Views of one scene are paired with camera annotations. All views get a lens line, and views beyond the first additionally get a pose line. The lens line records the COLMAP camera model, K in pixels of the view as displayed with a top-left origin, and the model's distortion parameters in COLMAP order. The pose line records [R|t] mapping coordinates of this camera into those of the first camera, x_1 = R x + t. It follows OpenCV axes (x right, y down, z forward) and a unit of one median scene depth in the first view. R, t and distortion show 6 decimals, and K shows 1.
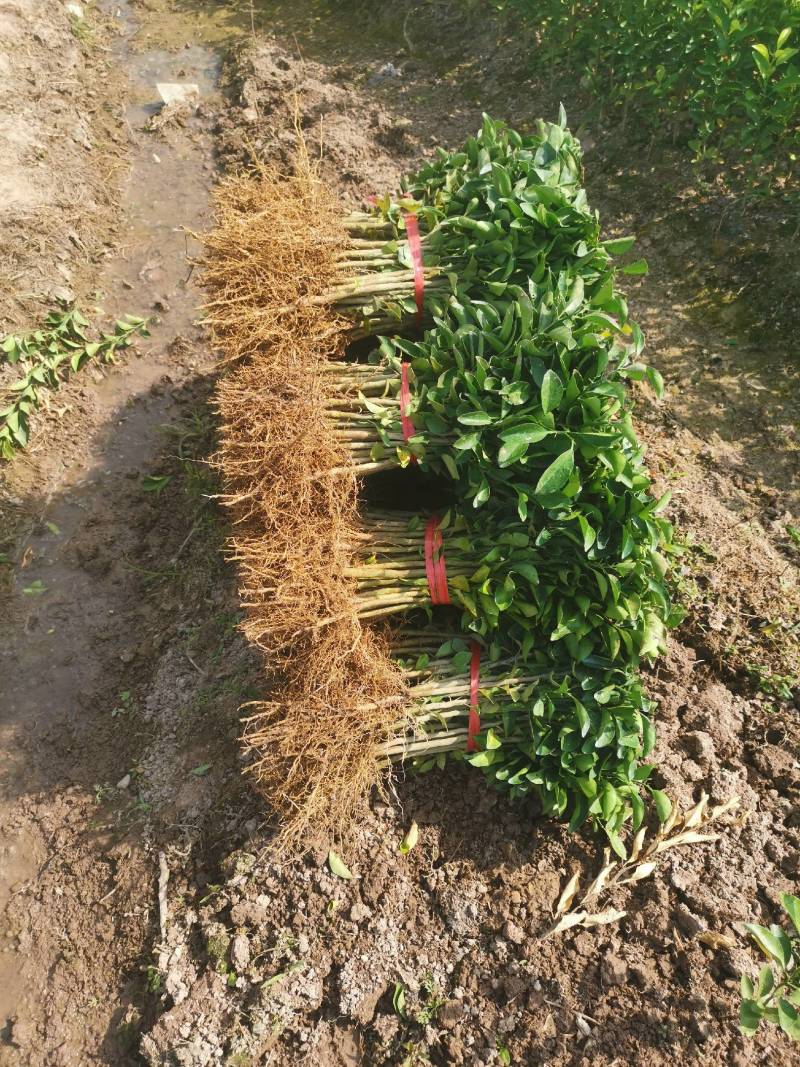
lens RADIAL K [[851.8, 0, 400.0], [0, 851.8, 533.5], [0, 0, 1]] dist [0.061538, -0.088017]
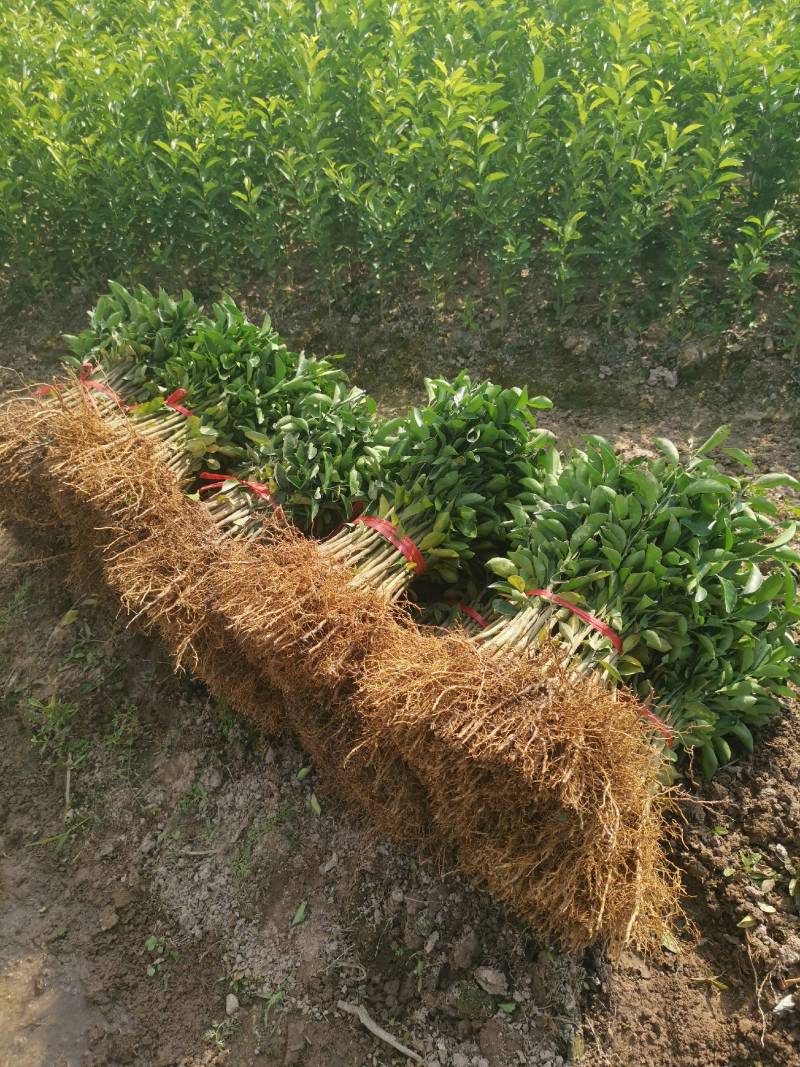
lens RADIAL K [[851.8, 0, 400.0], [0, 851.8, 533.5], [0, 0, 1]] dist [0.061538, -0.088017]
pose [[0.676568, -0.479937, 0.558495, -0.329864], [0.608312, 0.791677, -0.056597, 0.051041], [-0.414985, 0.378031, 0.827575, 0.039329]]
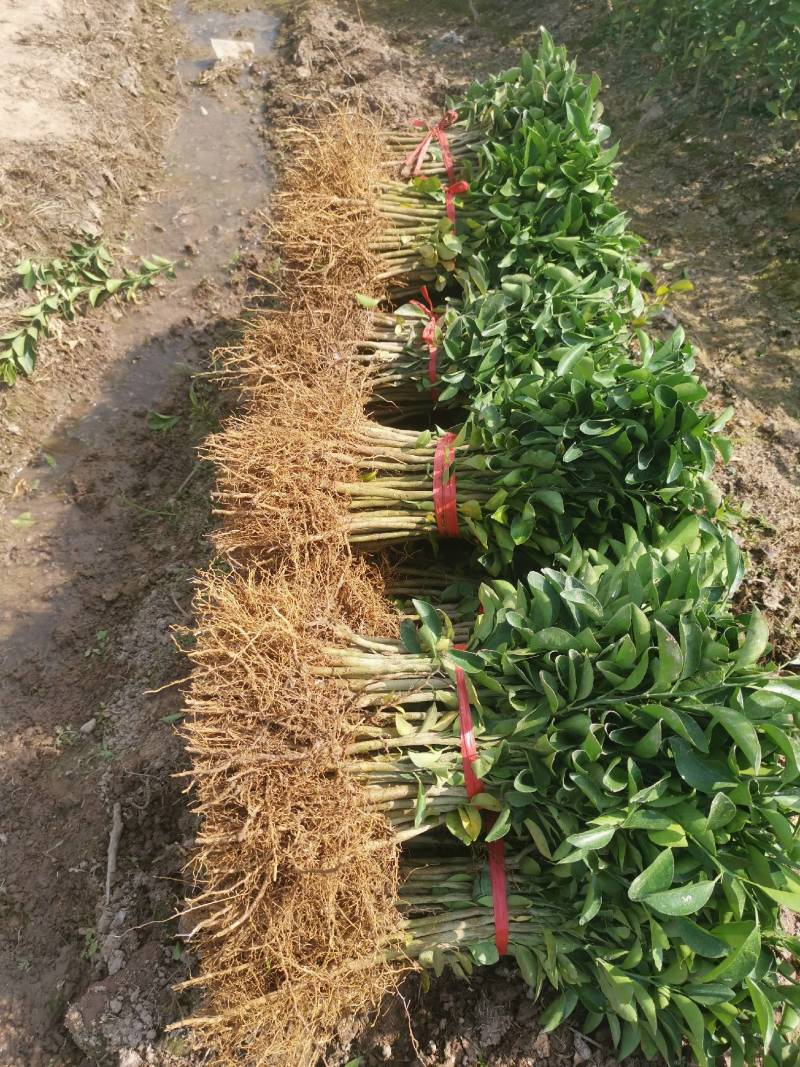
lens RADIAL K [[847.8, 0, 391.7], [0, 847.8, 532.3], [0, 0, 1]] dist [0.055743, -0.087803]
pose [[0.995774, 0.070267, -0.059134, 0.024259], [-0.071793, 0.997128, -0.024096, 0.060774], [0.057271, 0.028239, 0.997959, 0.084870]]
